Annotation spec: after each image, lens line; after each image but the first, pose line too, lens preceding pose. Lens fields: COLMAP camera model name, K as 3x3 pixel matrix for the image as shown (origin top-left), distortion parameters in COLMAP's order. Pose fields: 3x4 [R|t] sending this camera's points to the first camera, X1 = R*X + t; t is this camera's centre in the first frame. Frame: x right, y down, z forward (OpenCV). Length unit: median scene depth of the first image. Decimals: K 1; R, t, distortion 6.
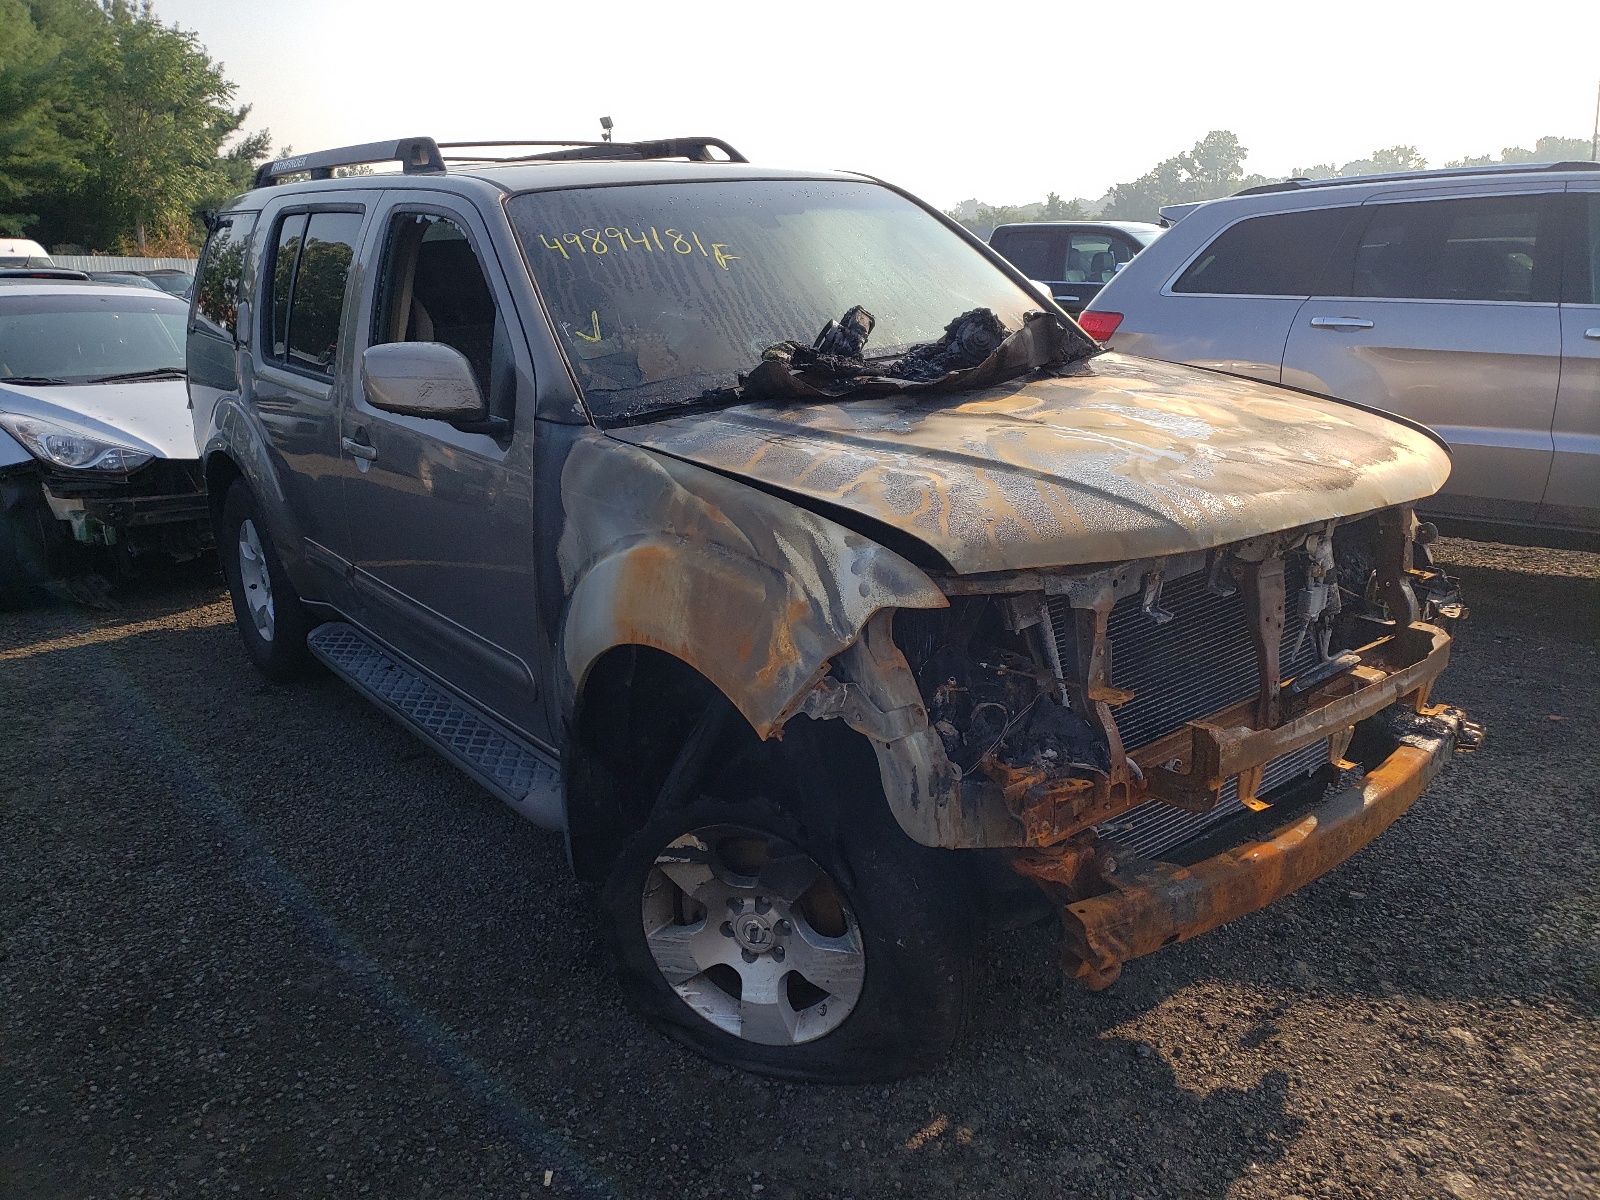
lens RADIAL K [[1208.6, 0, 800.0], [0, 1208.6, 600.0], [0, 0, 1]] dist [0.005182, -0.000701]
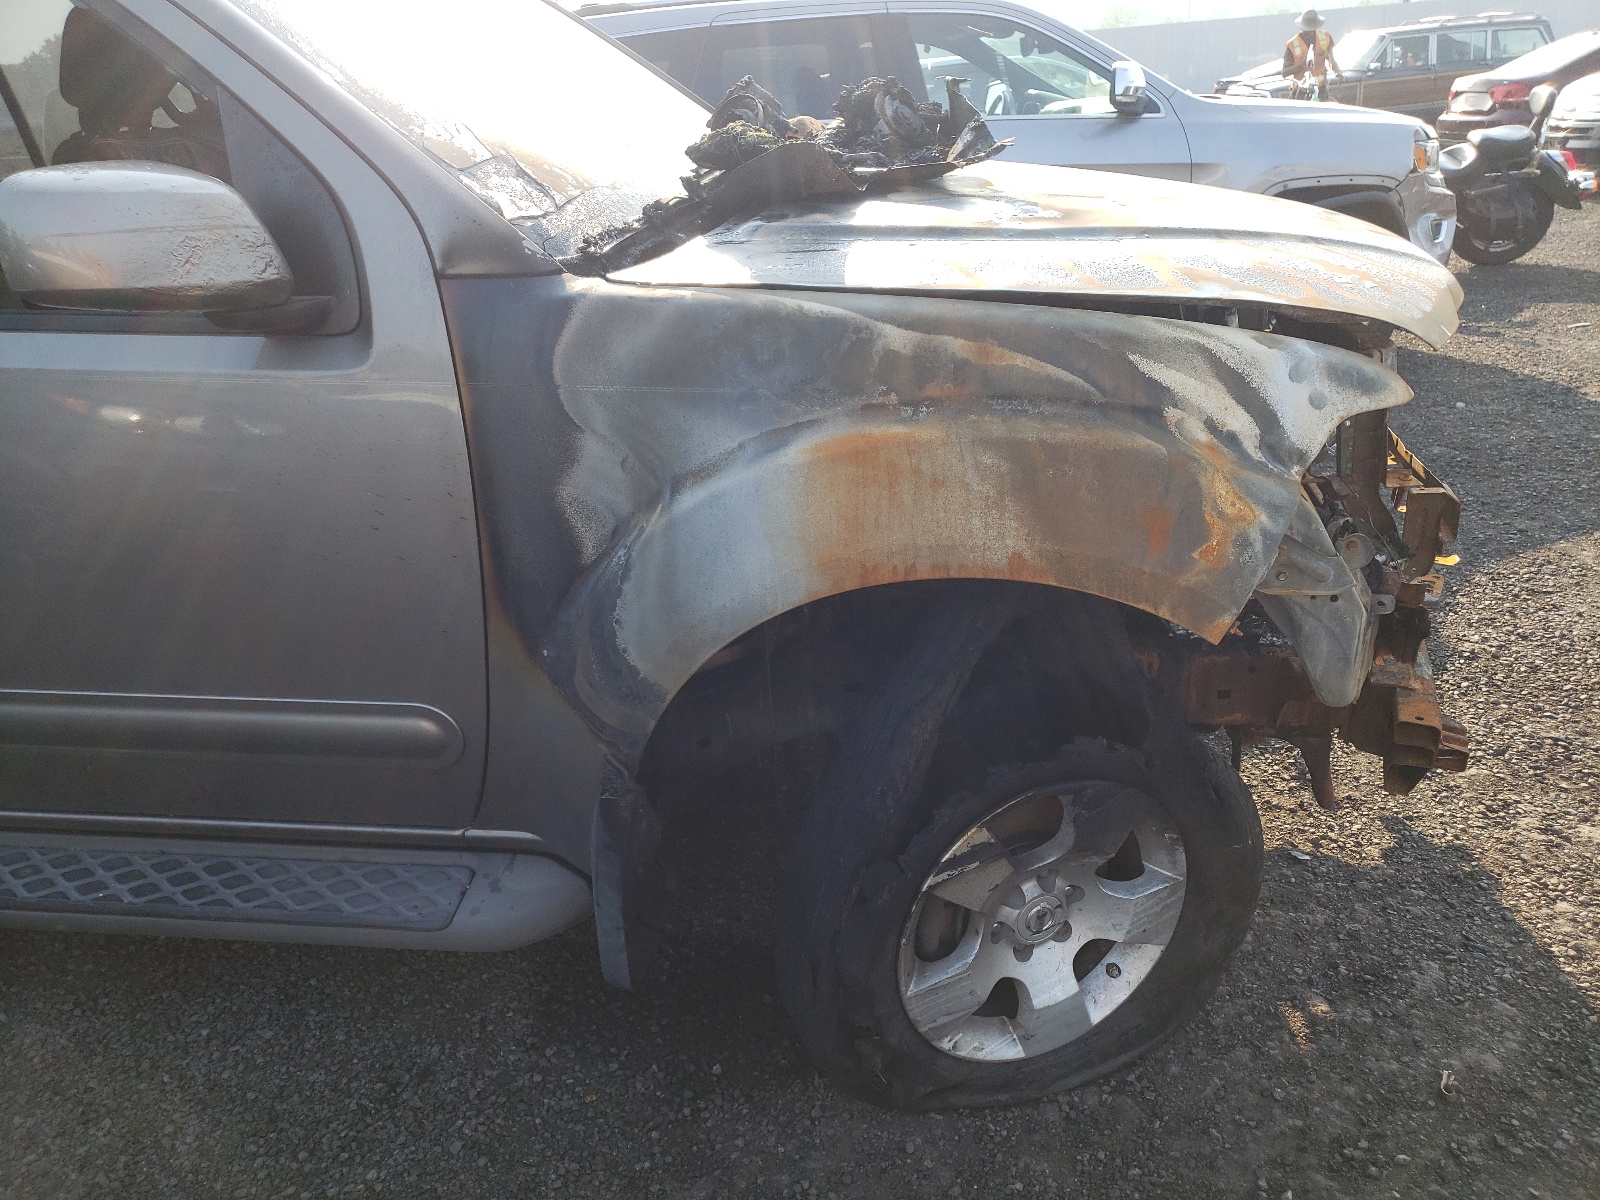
lens RADIAL K [[1208.6, 0, 800.0], [0, 1208.6, 600.0], [0, 0, 1]] dist [0.005182, -0.000701]
pose [[0.749465, -0.281016, 0.599443, -0.564322], [0.228042, 0.959612, 0.164748, -0.072650], [-0.621529, 0.013225, 0.783279, 0.530736]]
